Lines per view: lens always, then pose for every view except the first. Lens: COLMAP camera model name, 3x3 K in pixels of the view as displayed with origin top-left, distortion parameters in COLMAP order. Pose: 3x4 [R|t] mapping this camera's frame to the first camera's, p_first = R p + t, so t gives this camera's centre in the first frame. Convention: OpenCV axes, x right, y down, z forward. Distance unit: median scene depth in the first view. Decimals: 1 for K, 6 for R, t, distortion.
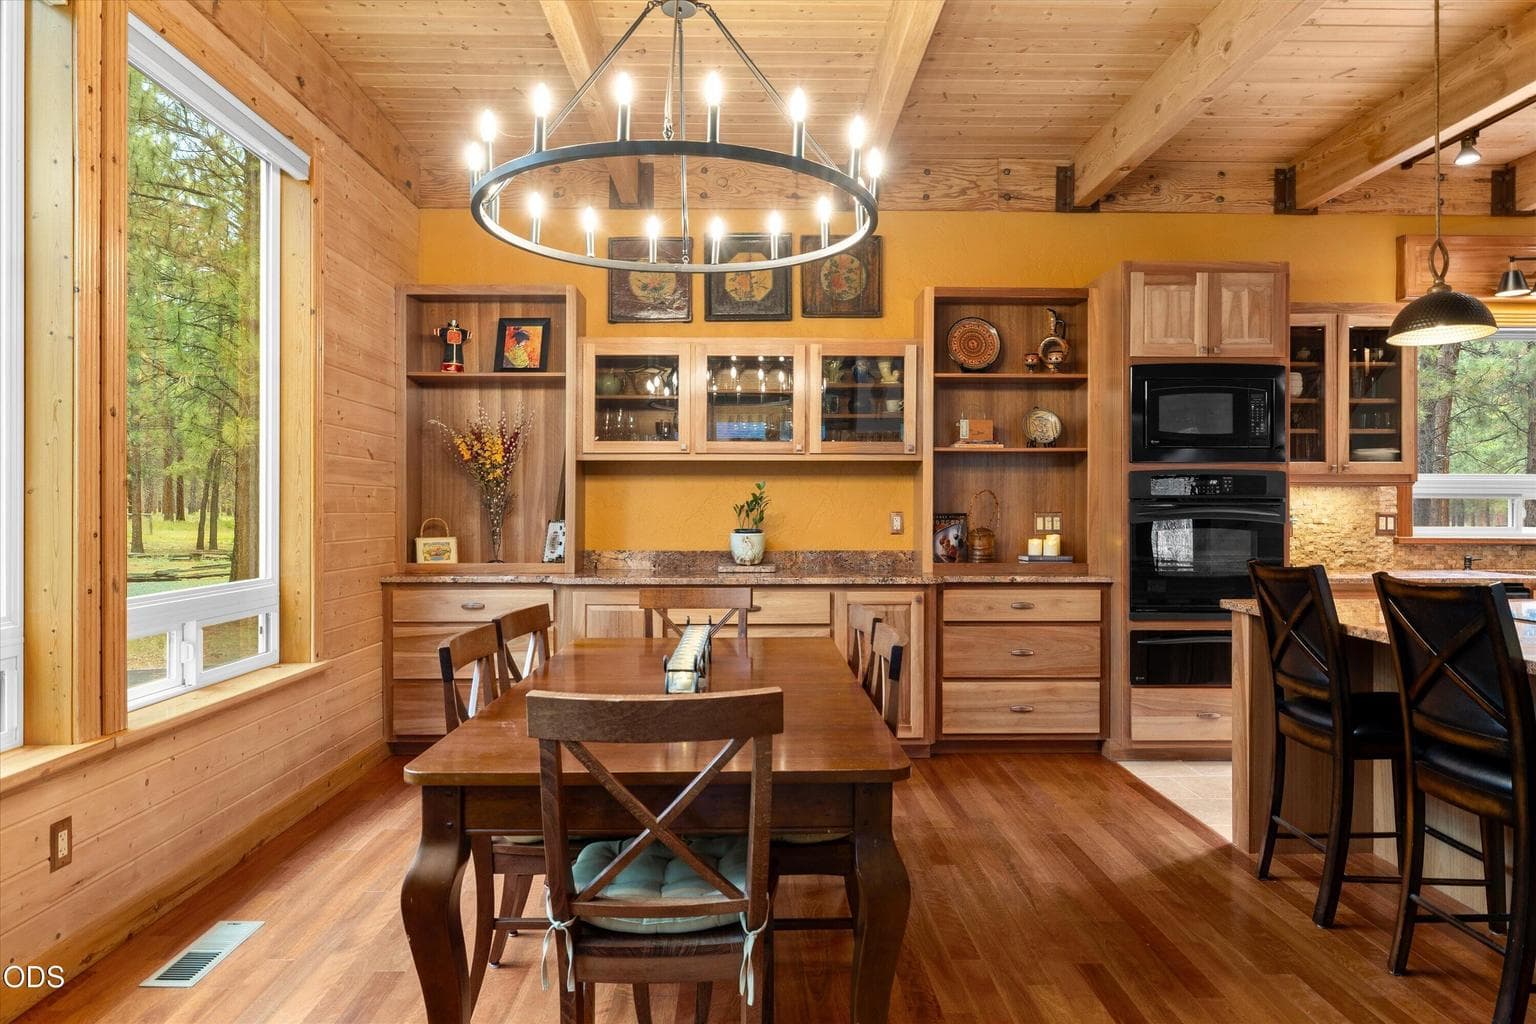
lens RADIAL K [[993.8, 0, 768.0], [0, 993.8, 512.0], [0, 0, 1]] dist [-0.000111, 0.000092]
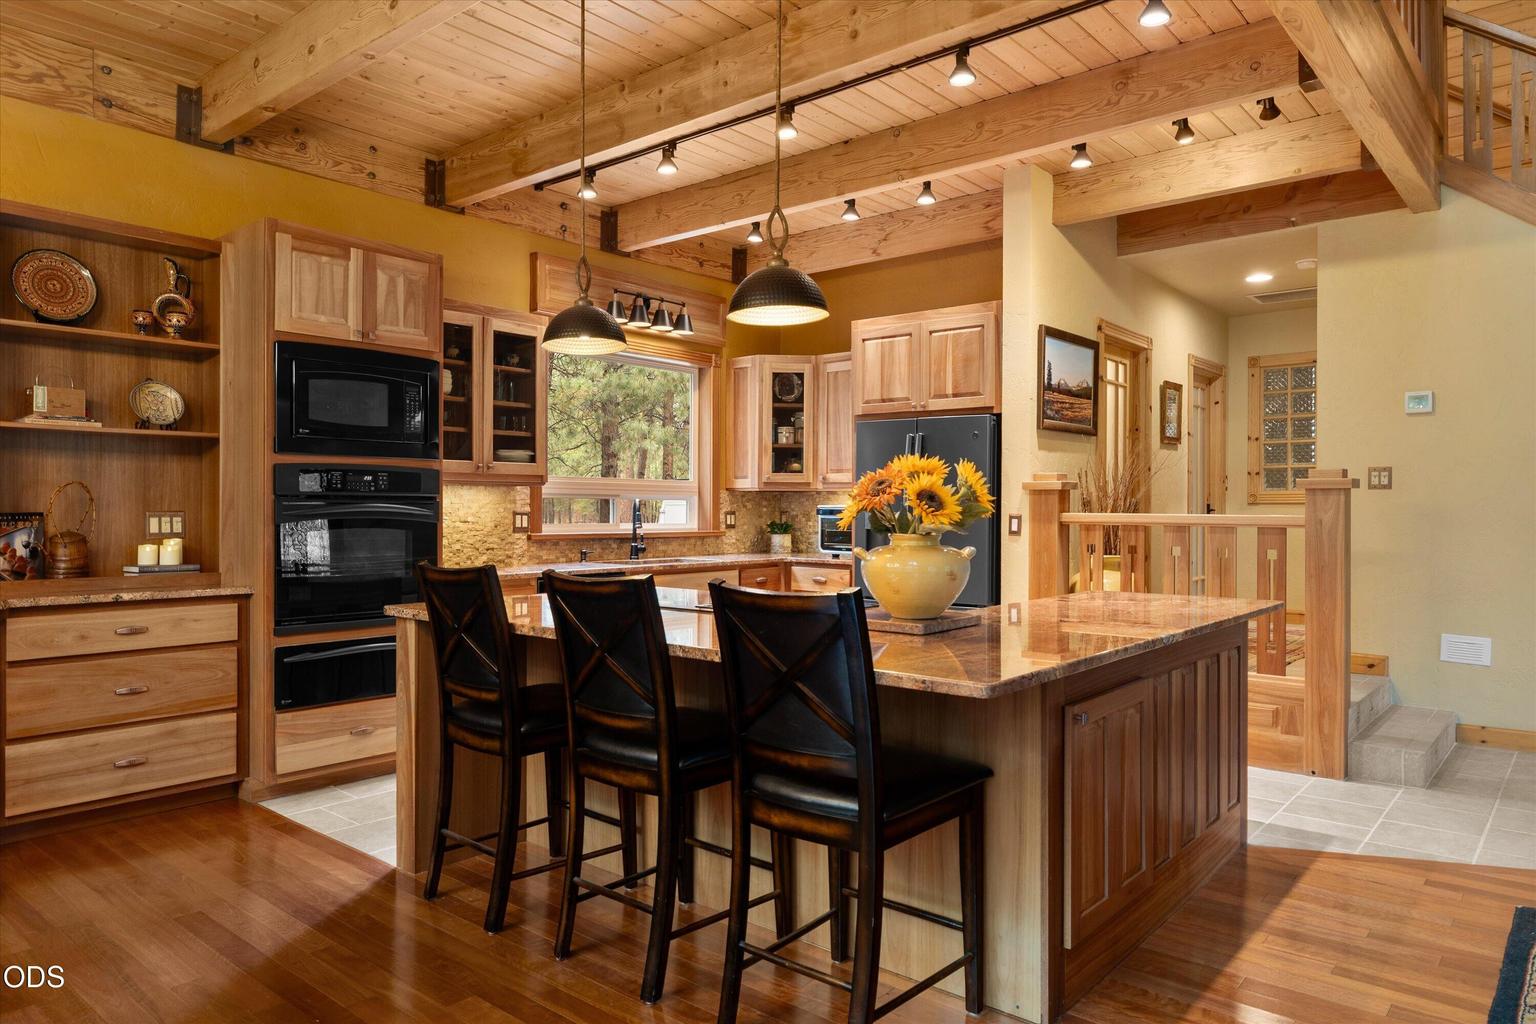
lens RADIAL K [[993.8, 0, 768.0], [0, 993.8, 512.0], [0, 0, 1]] dist [-0.000111, 0.000092]
pose [[0.662413, -0.001750, 0.749137, 0.001907], [0.000580, 0.999998, 0.001823, -0.000080], [-0.749139, -0.000773, 0.662413, 0.107163]]
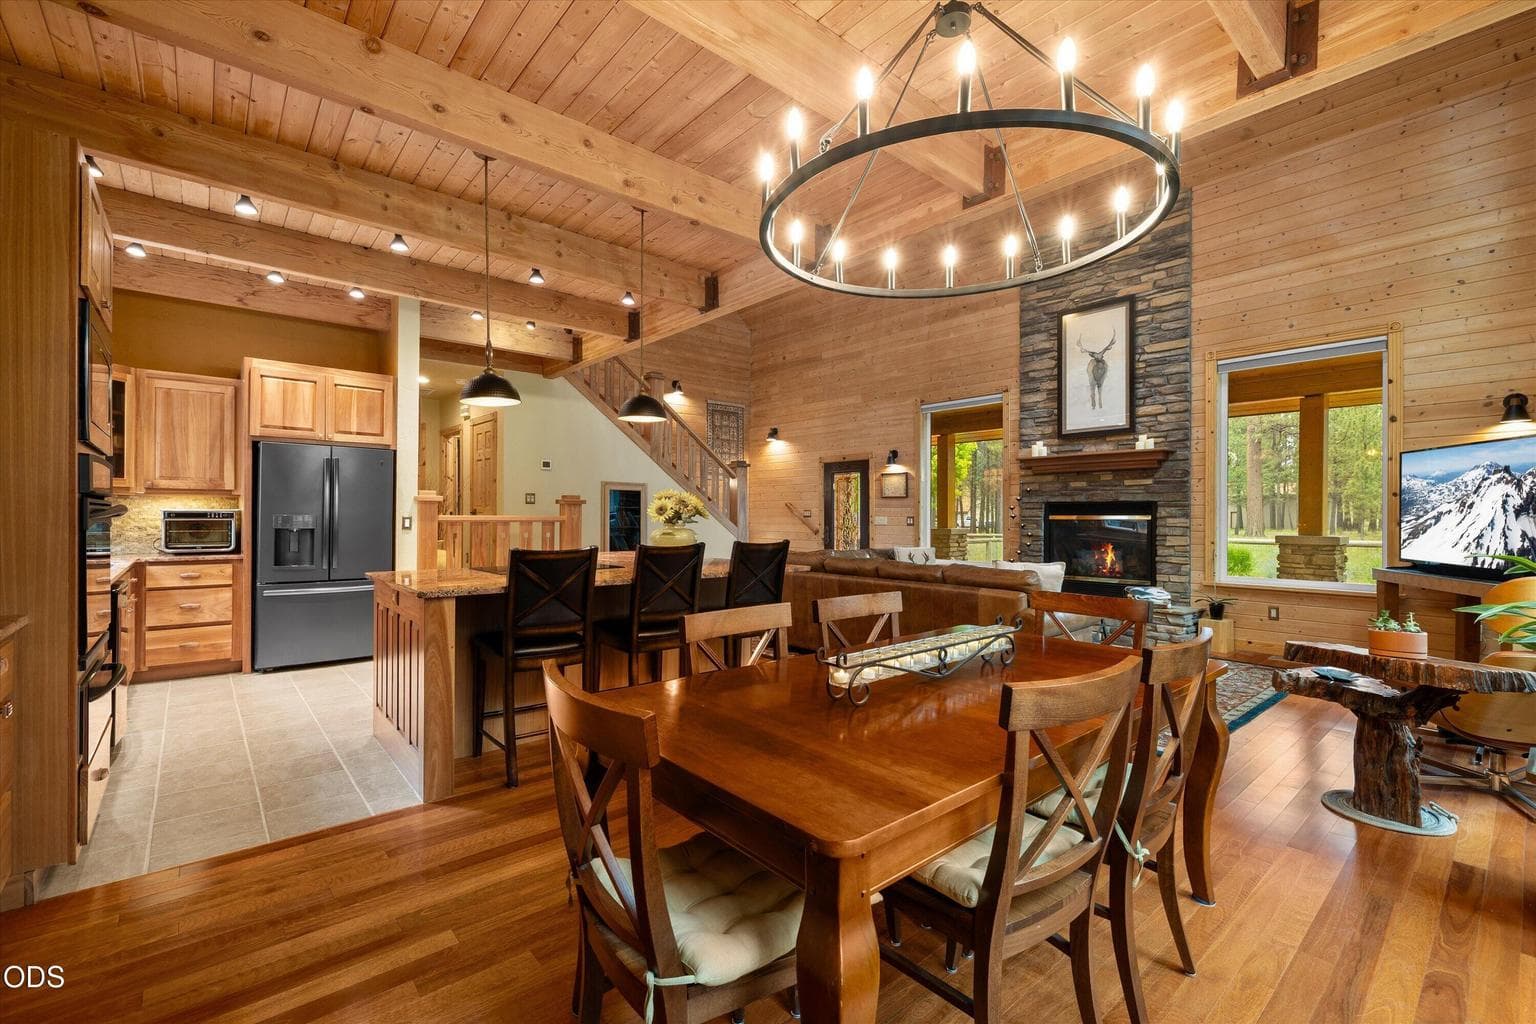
lens RADIAL K [[668.4, 0, 768.0], [0, 668.4, 512.0], [0, 0, 1]] dist [0.000240, 0.000025]
pose [[-0.637372, 0.002900, 0.770551, -0.324324], [0.000913, 0.999995, -0.003008, 0.001867], [-0.770556, -0.001214, -0.637371, 1.021523]]
